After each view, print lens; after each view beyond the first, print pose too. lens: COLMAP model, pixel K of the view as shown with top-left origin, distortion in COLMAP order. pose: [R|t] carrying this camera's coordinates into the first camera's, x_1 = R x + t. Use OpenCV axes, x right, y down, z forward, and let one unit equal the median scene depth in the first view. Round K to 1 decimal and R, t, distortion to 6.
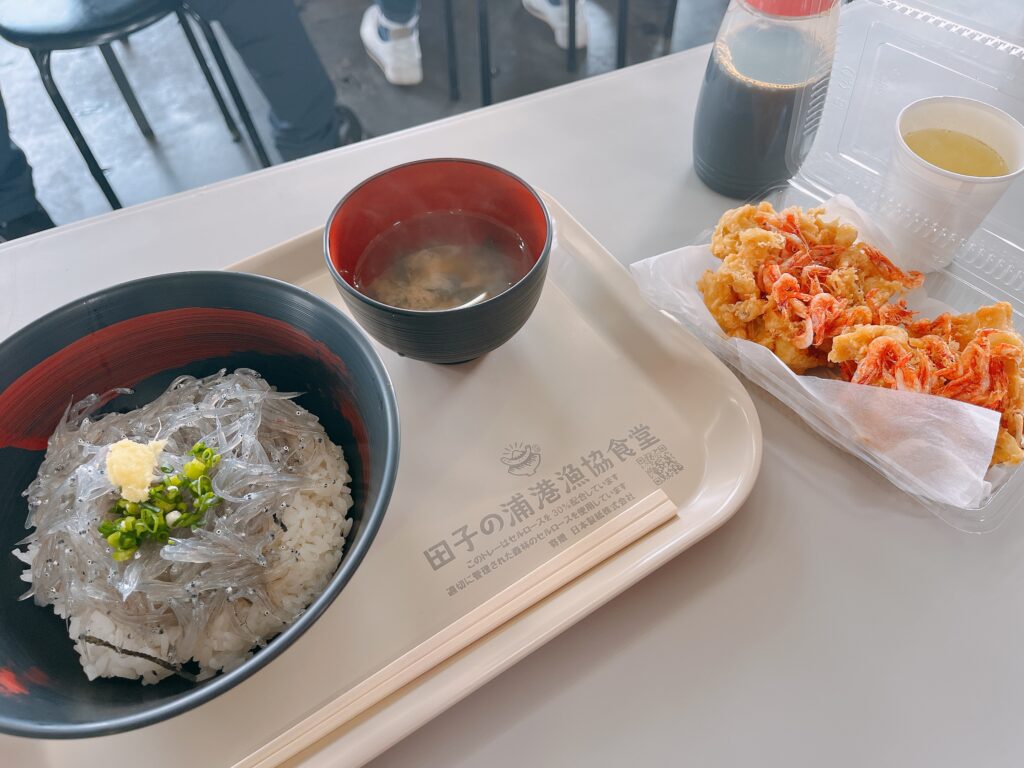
lens RADIAL K [[794.4, 0, 512.0], [0, 794.4, 384.0], [0, 0, 1]] dist [-0.003831, -0.000011]
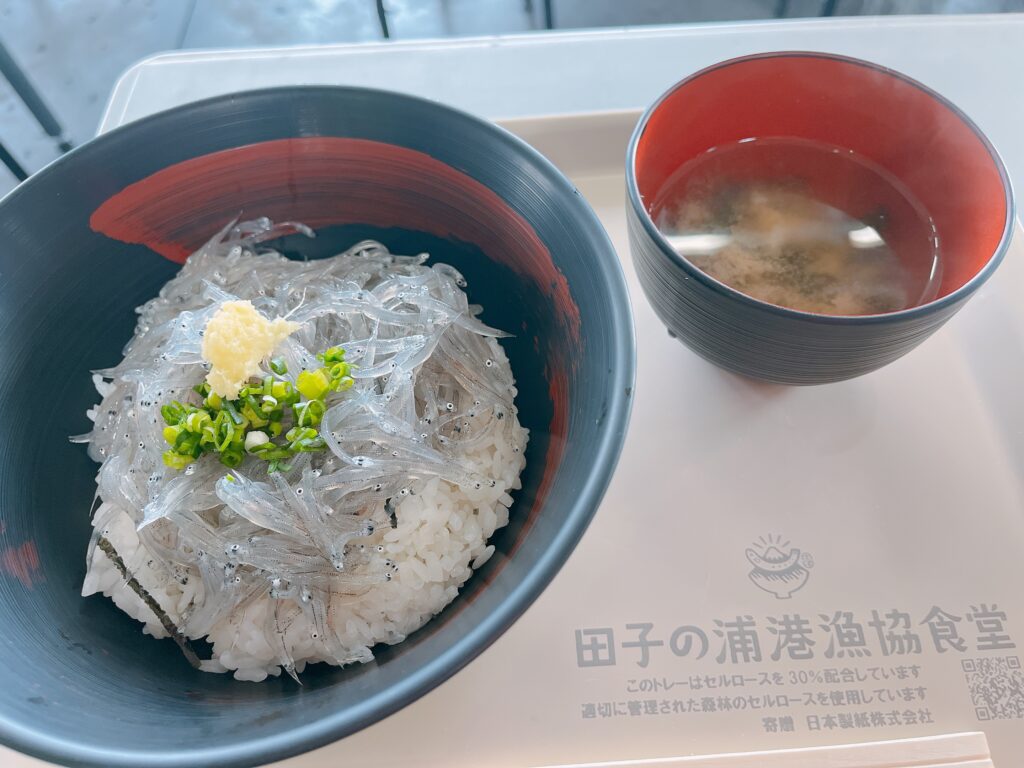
lens RADIAL K [[794.4, 0, 512.0], [0, 794.4, 384.0], [0, 0, 1]] dist [-0.003831, -0.000011]
pose [[0.868121, 0.421036, -0.262859, -0.073421], [-0.391152, 0.906330, 0.159895, -0.060030], [0.305559, -0.035990, 0.951493, 0.384649]]
